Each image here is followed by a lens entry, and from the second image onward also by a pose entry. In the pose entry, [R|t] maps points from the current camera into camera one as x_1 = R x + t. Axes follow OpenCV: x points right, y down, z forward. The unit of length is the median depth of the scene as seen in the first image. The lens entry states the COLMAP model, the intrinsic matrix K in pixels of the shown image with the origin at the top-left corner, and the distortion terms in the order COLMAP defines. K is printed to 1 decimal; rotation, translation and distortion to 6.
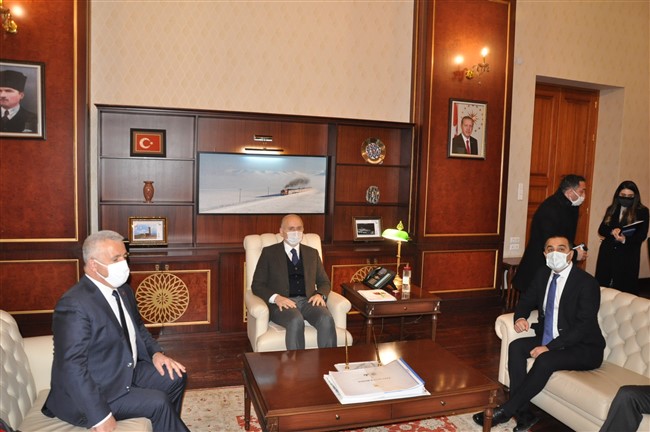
lens RADIAL K [[504.8, 0, 325.0], [0, 504.8, 216.0], [0, 0, 1]] dist [-0.150768, 0.113177]
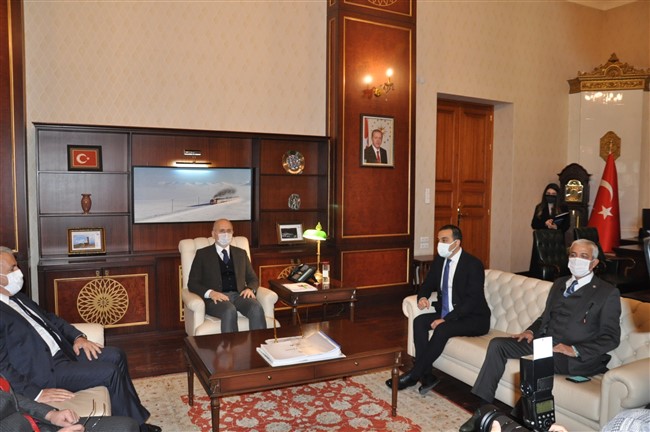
lens RADIAL K [[504.8, 0, 325.0], [0, 504.8, 216.0], [0, 0, 1]] dist [-0.150768, 0.113177]
pose [[0.988488, -0.033688, 0.147504, -0.003347], [0.038417, 0.998832, -0.029322, 0.028138], [-0.146344, 0.034651, 0.988627, -0.119879]]
